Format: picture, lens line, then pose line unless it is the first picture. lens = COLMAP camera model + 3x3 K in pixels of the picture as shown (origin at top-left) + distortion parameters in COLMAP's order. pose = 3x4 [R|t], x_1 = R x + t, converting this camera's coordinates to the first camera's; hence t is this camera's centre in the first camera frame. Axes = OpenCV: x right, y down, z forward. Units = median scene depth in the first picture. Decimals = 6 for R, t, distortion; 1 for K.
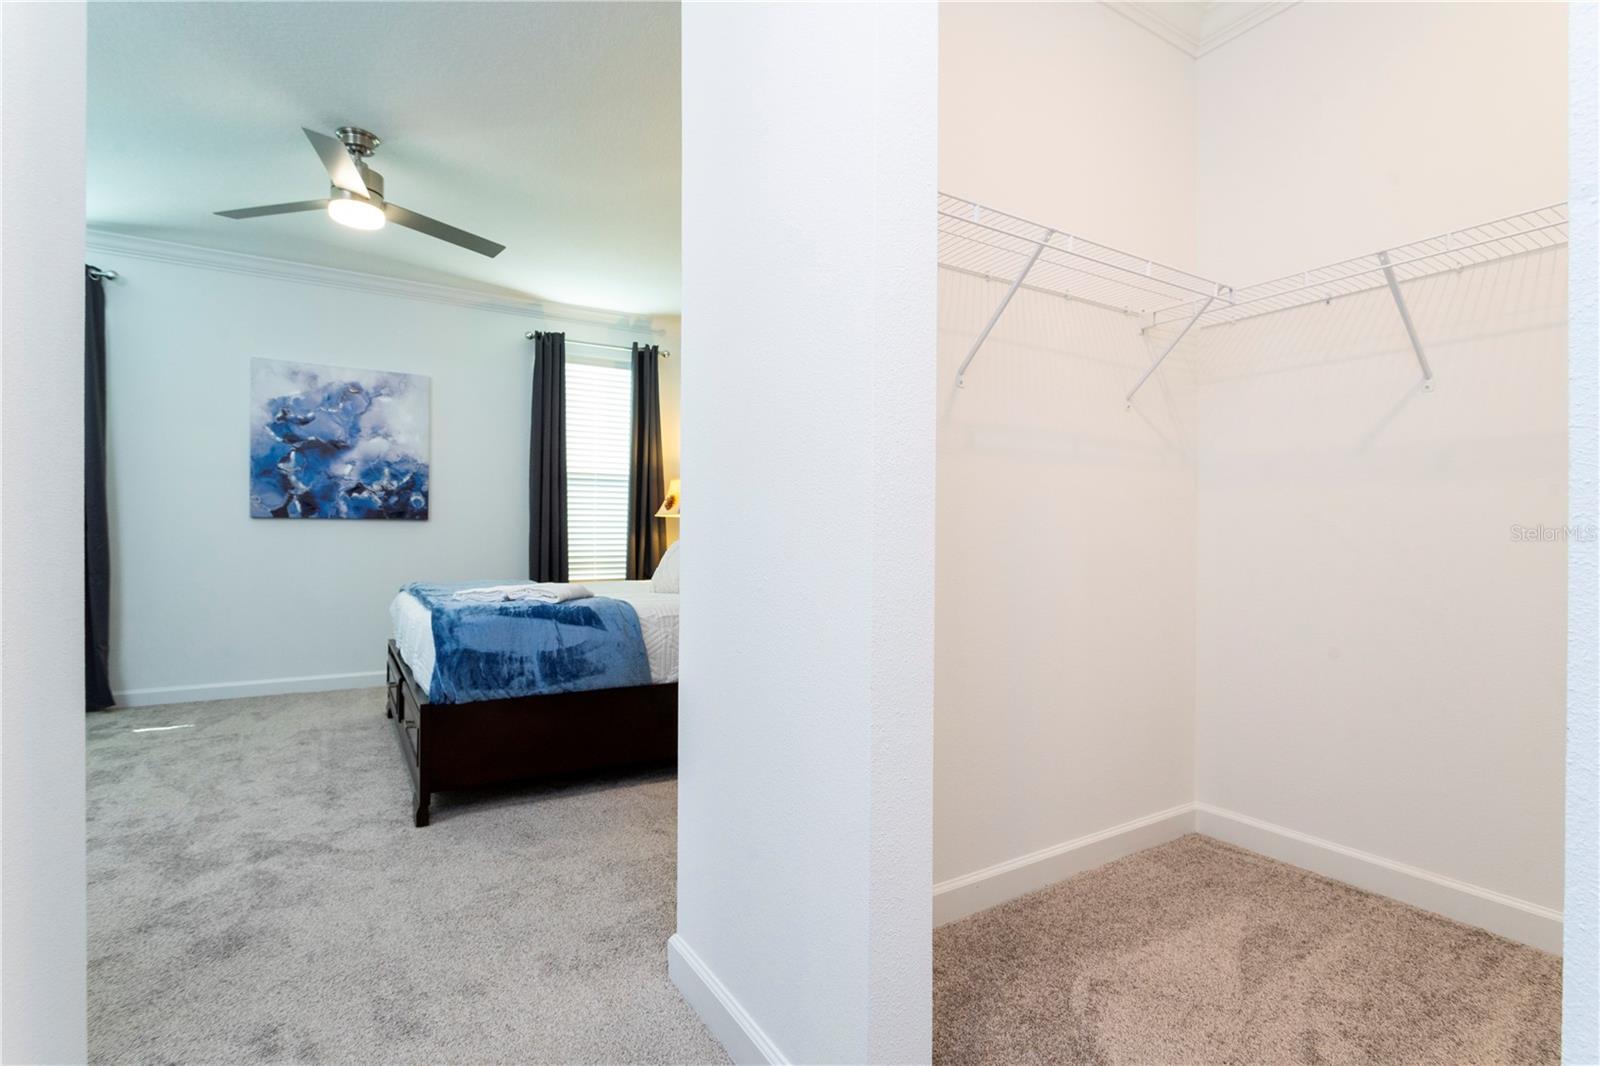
lens RADIAL K [[754.1, 0, 786.7], [0, 754.1, 539.9], [0, 0, 1]] dist [-0.005391, 0.005235]
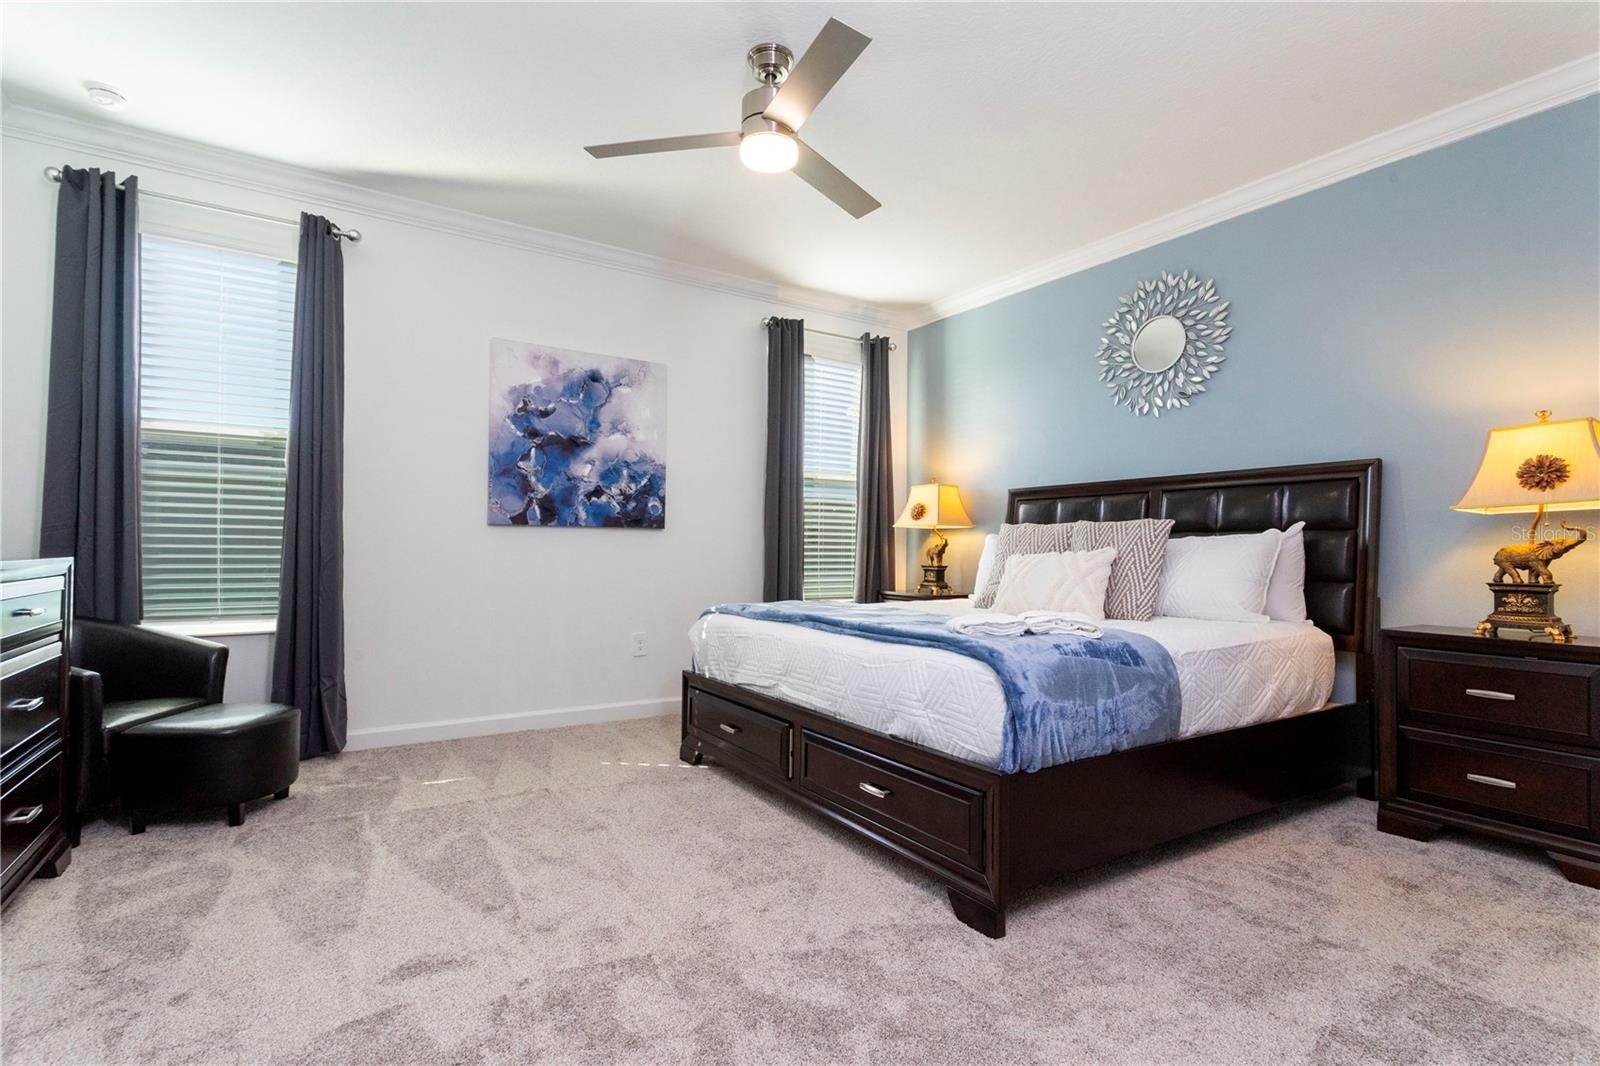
lens RADIAL K [[754.1, 0, 809.4], [0, 754.1, 541.4], [0, 0, 1]] dist [-0.005391, 0.005235]
pose [[0.999173, 0.007045, 0.040047, -0.362769], [-0.006676, 0.999934, -0.009342, -0.004832], [-0.040110, 0.009066, 0.999154, 0.124931]]
